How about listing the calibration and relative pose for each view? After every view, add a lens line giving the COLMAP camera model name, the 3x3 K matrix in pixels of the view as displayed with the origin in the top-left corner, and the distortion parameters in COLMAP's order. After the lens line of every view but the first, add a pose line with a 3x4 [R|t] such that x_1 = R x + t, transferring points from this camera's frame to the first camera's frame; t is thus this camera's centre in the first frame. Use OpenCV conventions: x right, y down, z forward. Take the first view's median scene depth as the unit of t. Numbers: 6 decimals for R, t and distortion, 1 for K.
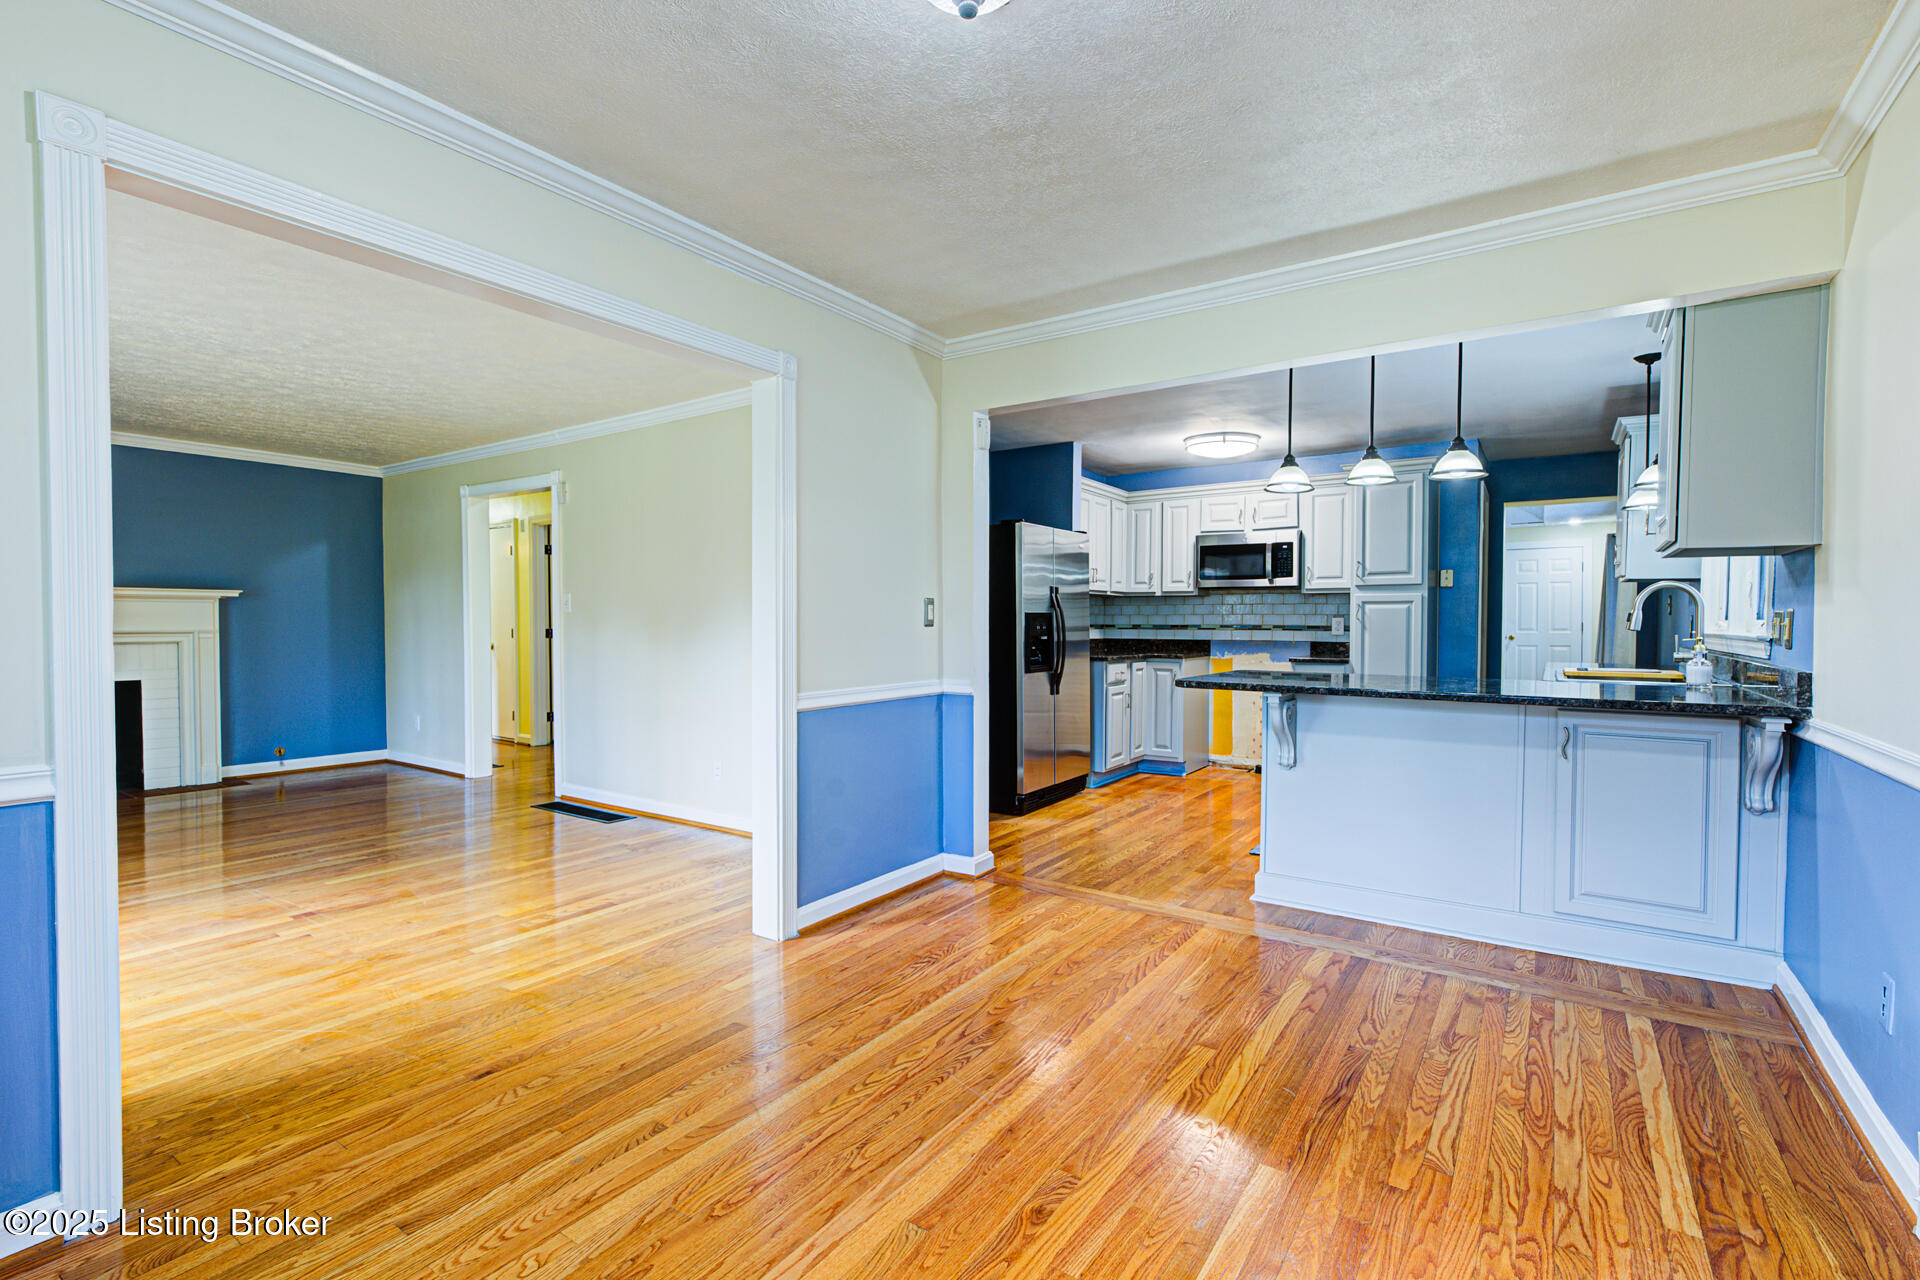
lens RADIAL K [[869.3, 0, 960.7], [0, 869.3, 639.9], [0, 0, 1]] dist [-0.001392, 0.000656]
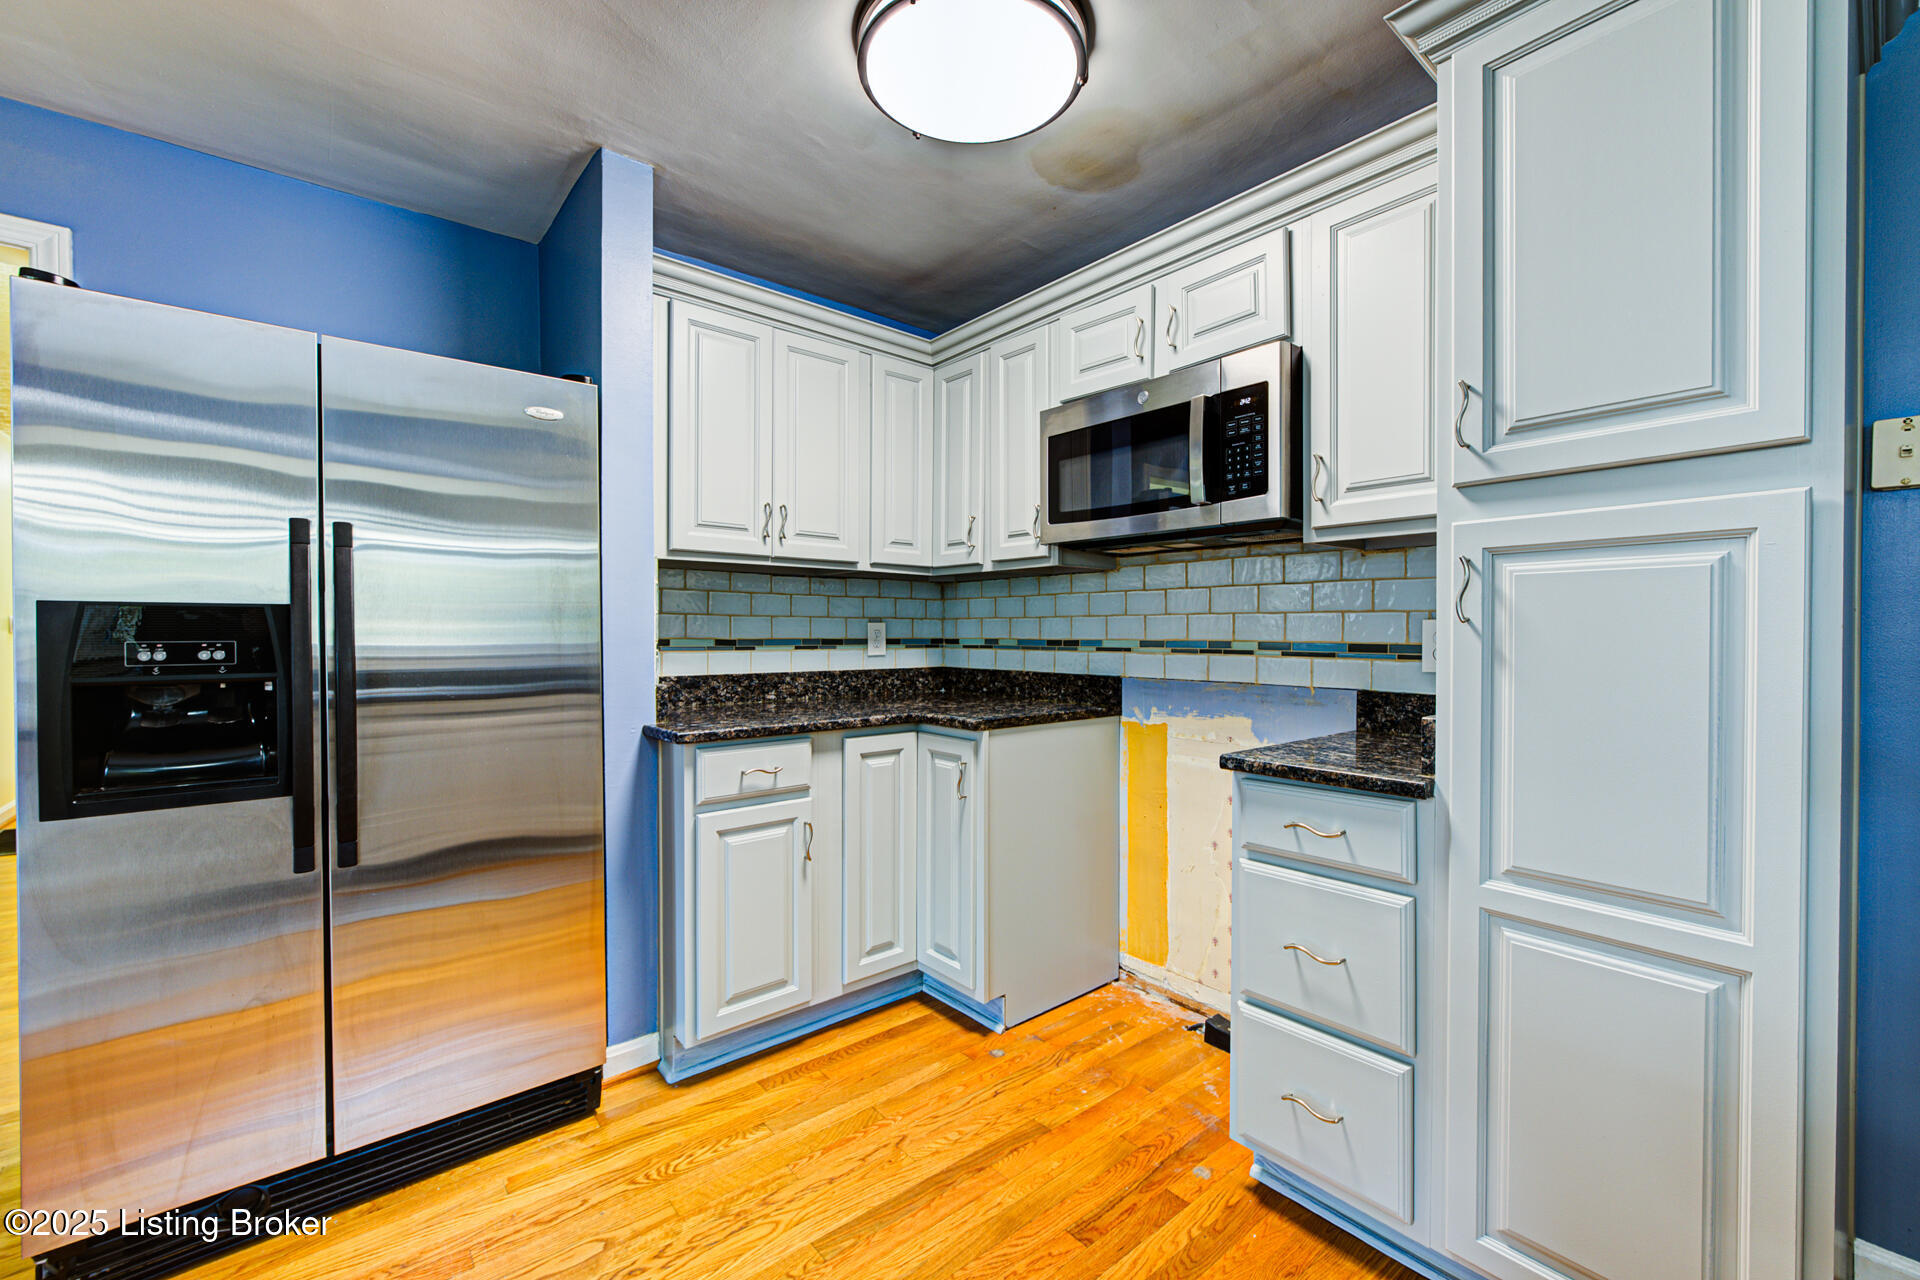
lens RADIAL K [[785.2, 0, 957.9], [0, 785.2, 637.3], [0, 0, 1]] dist [0.003778, 0.000226]
pose [[0.960500, -0.001961, -0.278274, 0.315406], [-0.001427, 0.999927, -0.011970, -0.013849], [0.278277, 0.011895, 0.960427, 0.618420]]
